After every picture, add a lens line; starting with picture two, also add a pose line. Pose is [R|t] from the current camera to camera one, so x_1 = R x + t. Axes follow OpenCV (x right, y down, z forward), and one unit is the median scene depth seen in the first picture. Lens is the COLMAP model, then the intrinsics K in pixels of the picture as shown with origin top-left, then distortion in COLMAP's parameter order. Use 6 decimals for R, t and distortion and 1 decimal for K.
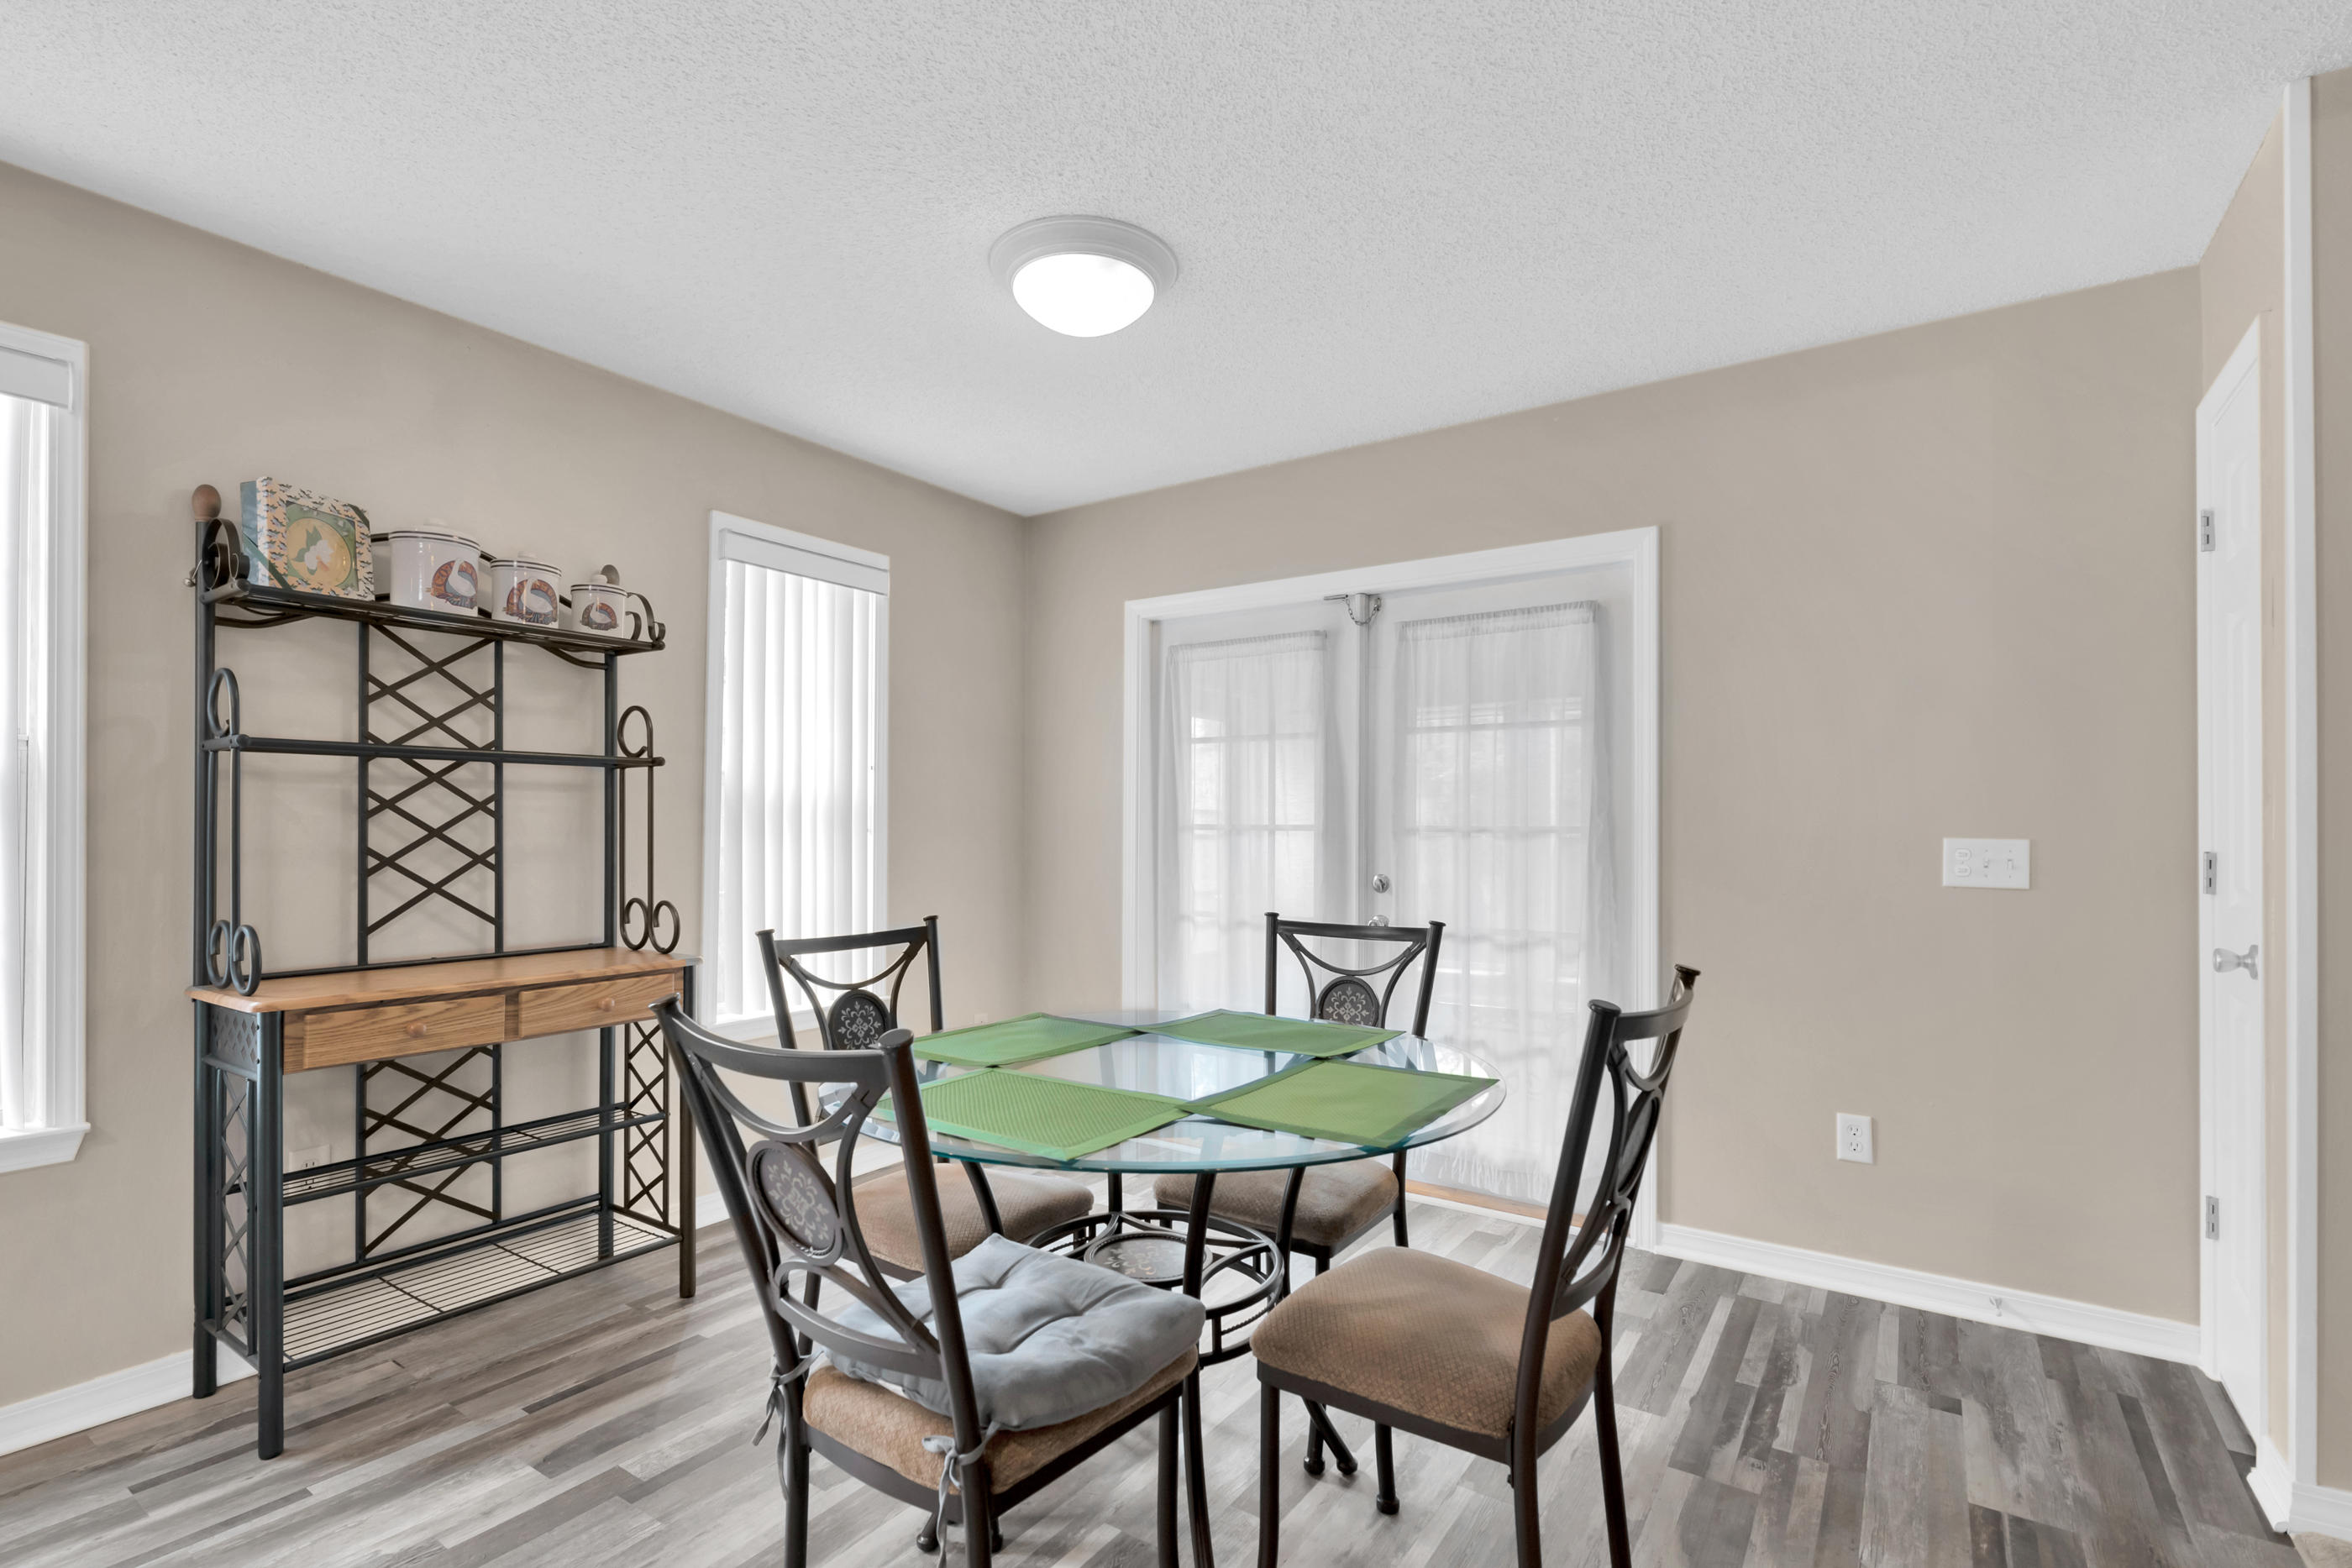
lens RADIAL K [[1079.5, 0, 1164.0], [0, 1079.5, 821.5], [0, 0, 1]] dist [-0.001067, -0.000648]
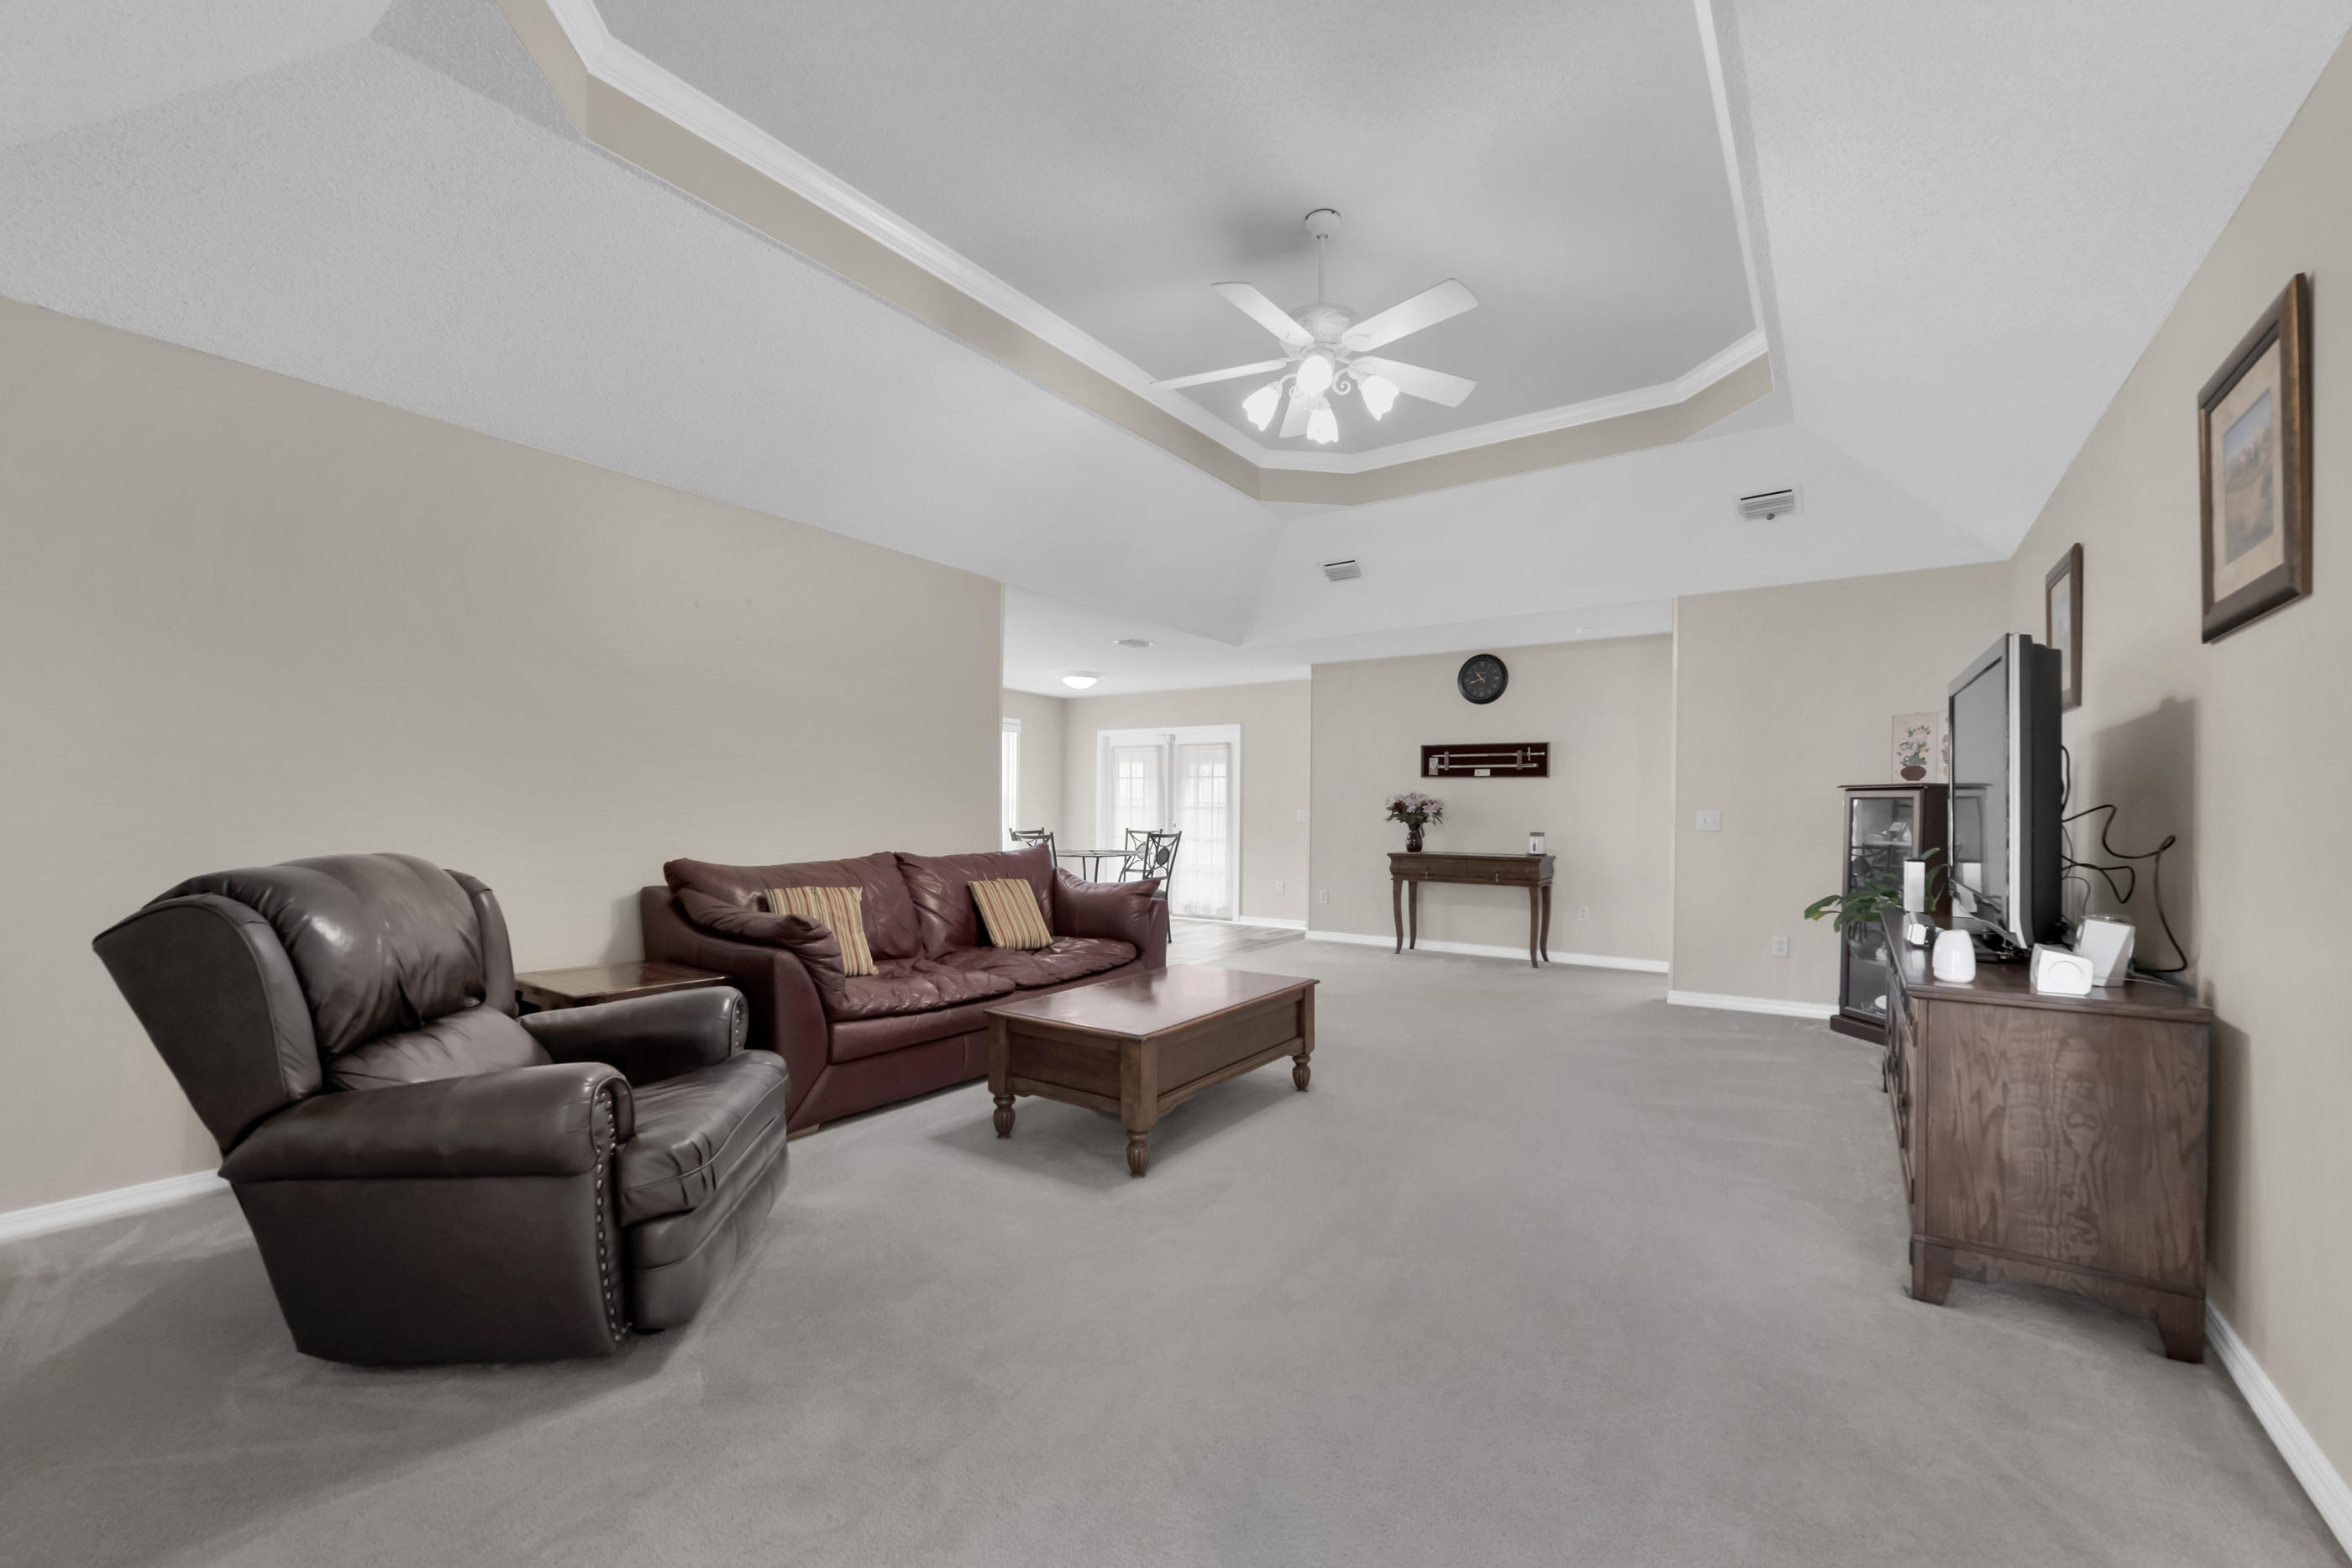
lens RADIAL K [[955.4, 0, 1179.9], [0, 955.4, 810.6], [0, 0, 1]] dist [0.000355, -0.000210]
pose [[0.999970, 0.004111, -0.006509, 0.331888], [-0.004053, 0.999952, 0.008963, -0.015891], [0.006546, -0.008937, 0.999939, -2.553013]]
